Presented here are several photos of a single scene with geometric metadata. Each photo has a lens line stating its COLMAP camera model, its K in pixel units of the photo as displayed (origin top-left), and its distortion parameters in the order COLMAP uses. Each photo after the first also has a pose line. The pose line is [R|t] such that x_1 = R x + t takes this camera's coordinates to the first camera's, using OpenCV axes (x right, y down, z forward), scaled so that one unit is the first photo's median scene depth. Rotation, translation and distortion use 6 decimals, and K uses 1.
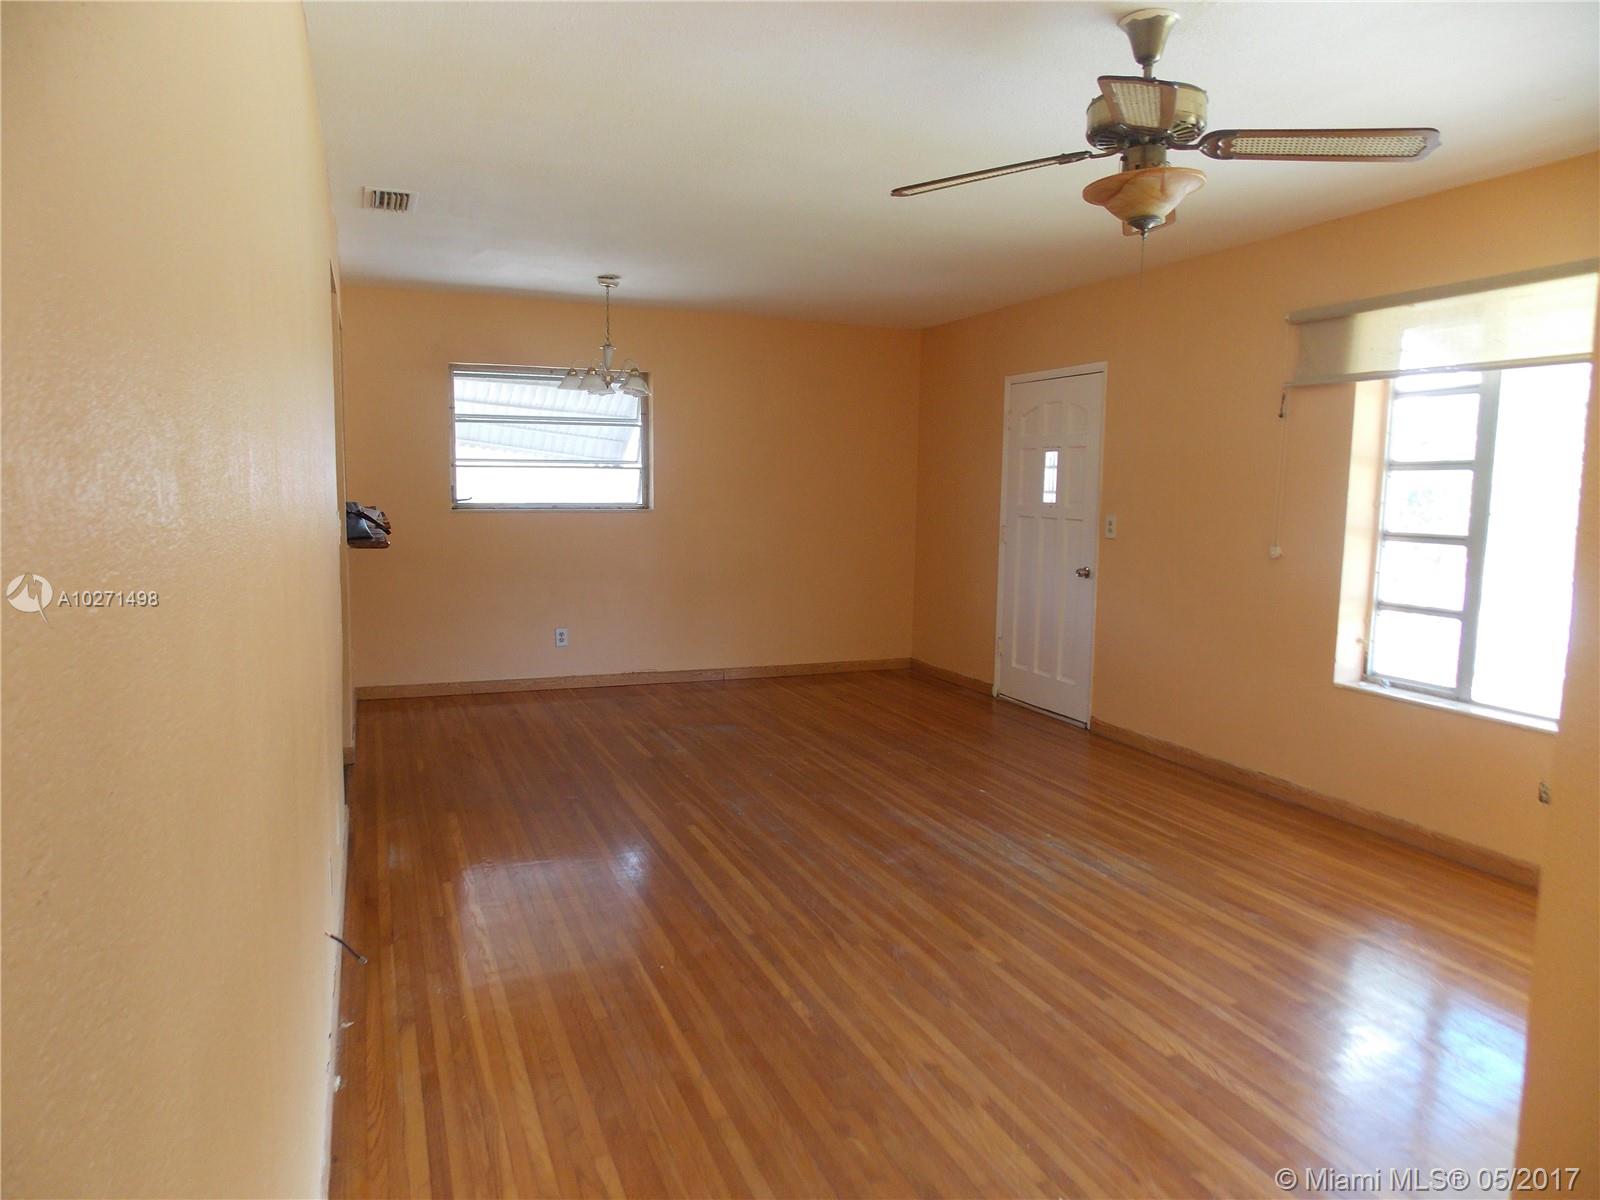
lens RADIAL K [[1051.0, 0, 798.6], [0, 1051.0, 603.5], [0, 0, 1]] dist [0.005182, 0.000476]
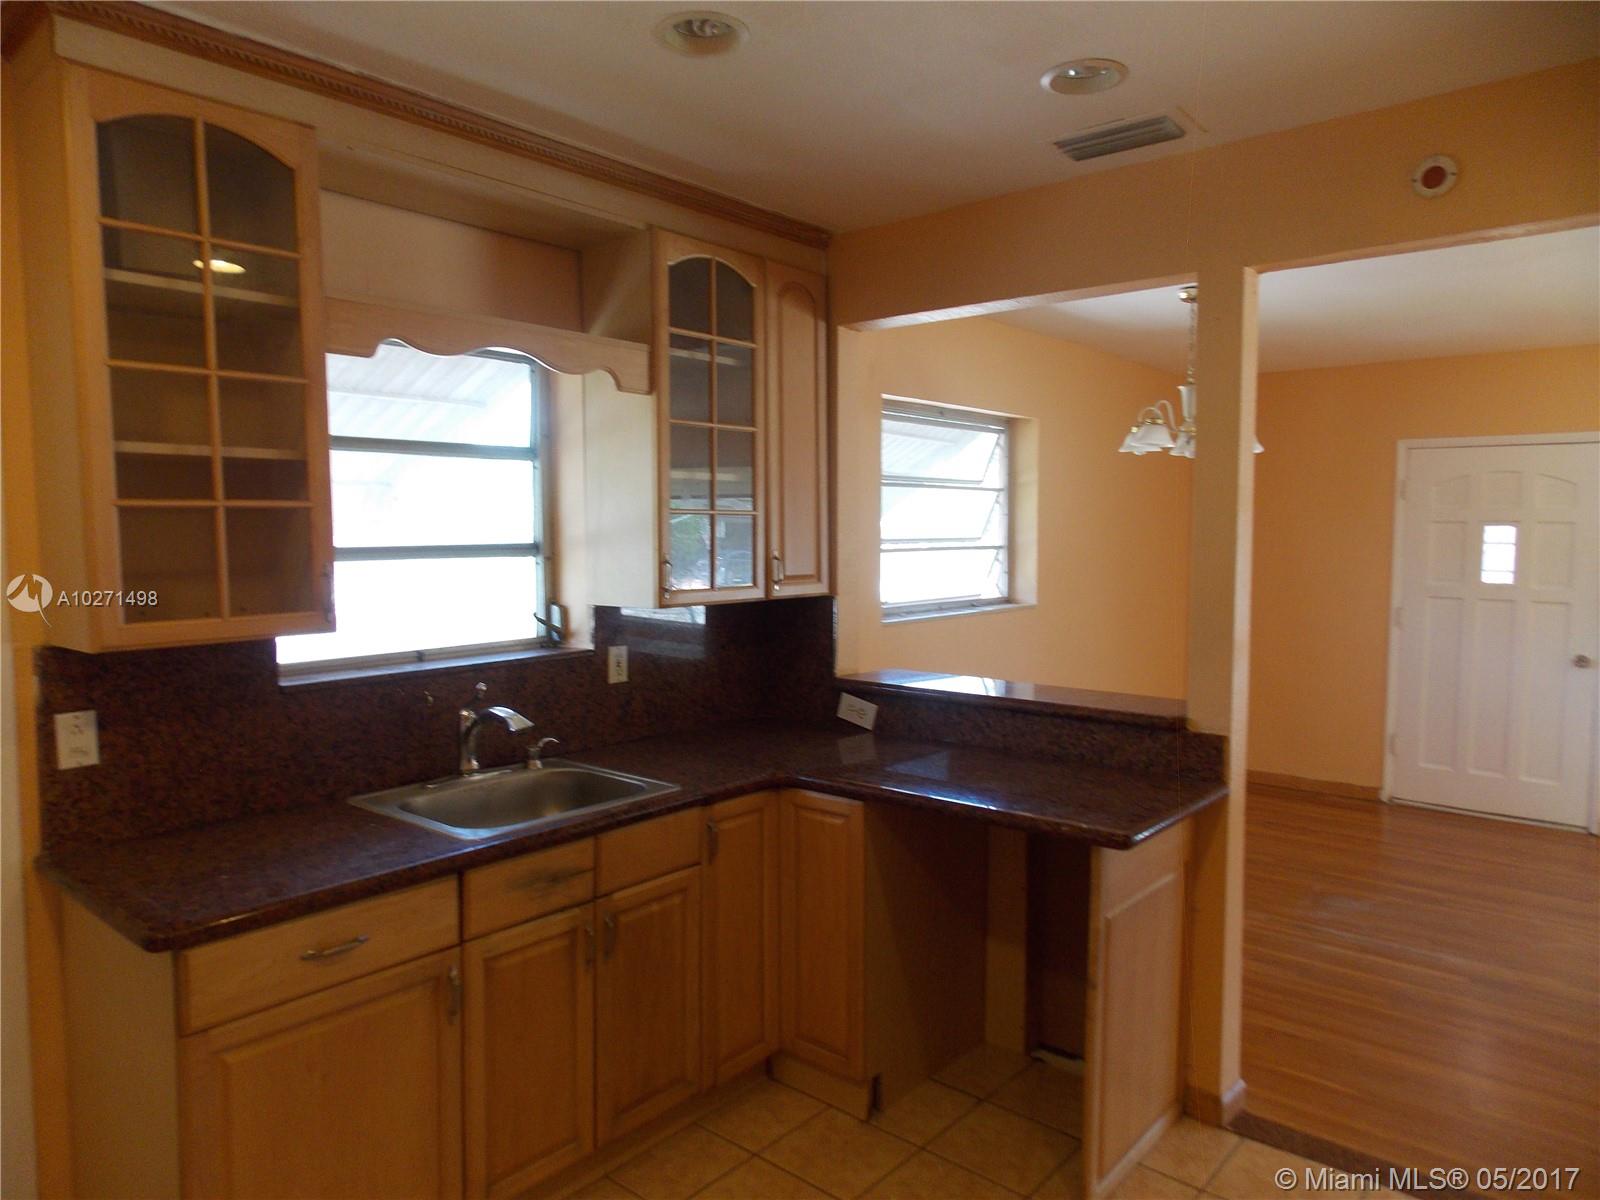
lens RADIAL K [[1070.9, 0, 798.8], [0, 1070.9, 600.9], [0, 0, 1]] dist [0.002164, 0.000135]
pose [[0.894540, -0.036922, 0.445460, -0.734176], [0.054116, 0.998198, -0.025938, -0.093084], [-0.443699, 0.047309, 0.894926, 0.466373]]
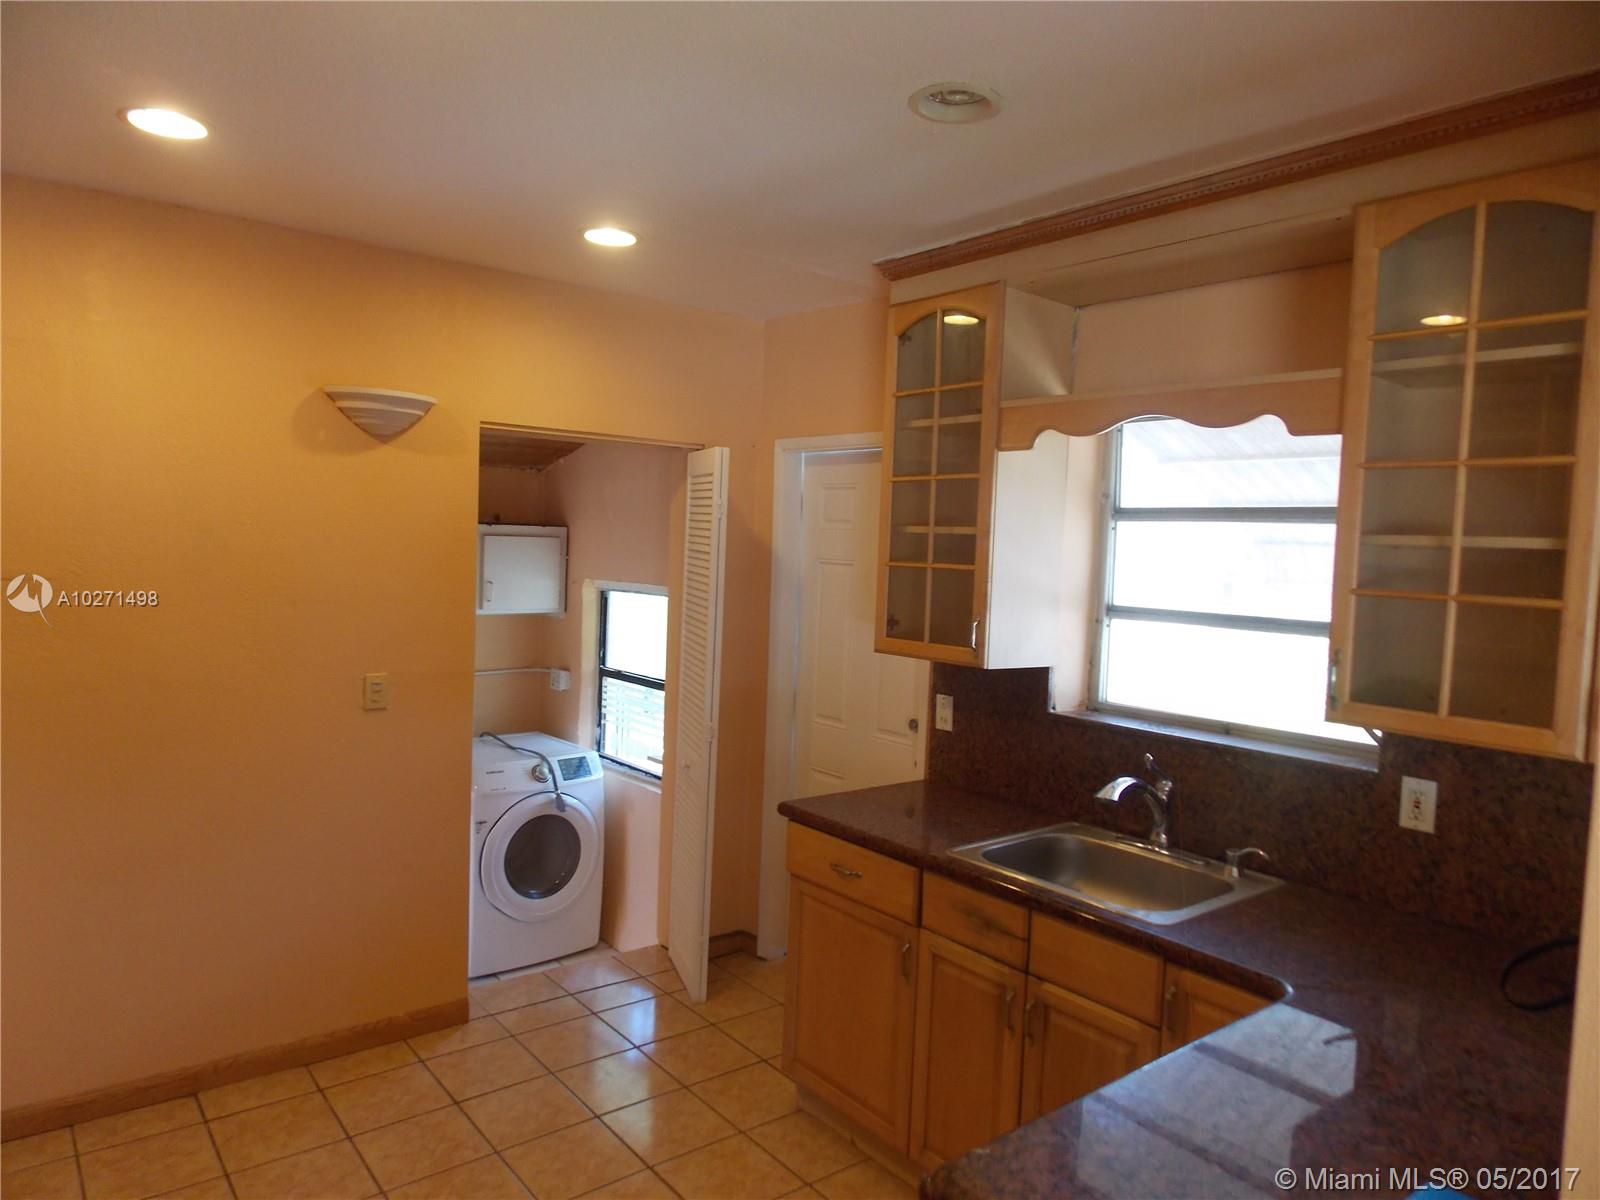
lens RADIAL K [[1051.0, 0, 798.6], [0, 1051.0, 603.5], [0, 0, 1]] dist [0.005182, 0.000476]
pose [[0.269420, 0.061331, -0.961068, -0.248152], [-0.143201, 0.989426, 0.022996, -0.130799], [0.952316, 0.131430, 0.275354, 0.676454]]
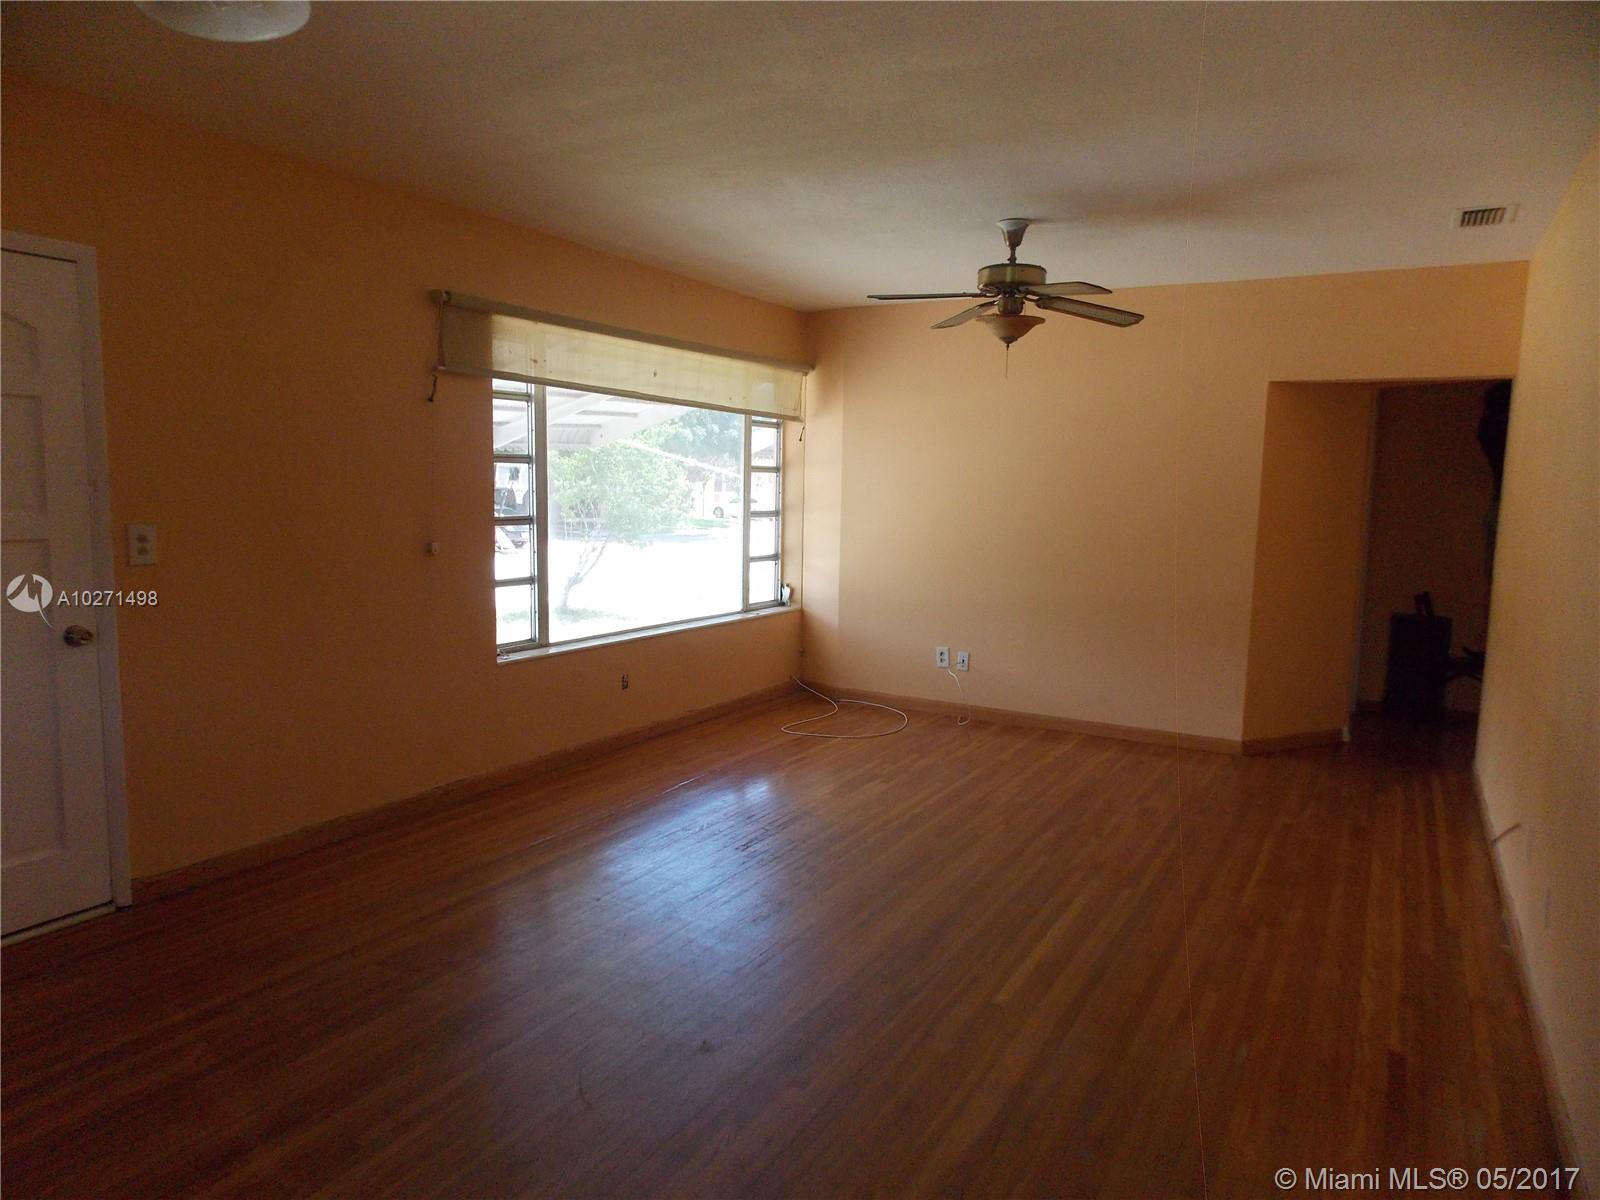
lens RADIAL K [[1070.9, 0, 798.8], [0, 1070.9, 600.9], [0, 0, 1]] dist [0.002164, 0.000135]
pose [[-0.615886, -0.123349, 0.778119, -0.372091], [0.054313, 0.978670, 0.198130, -0.133936], [-0.785960, 0.164288, -0.596050, 1.024979]]
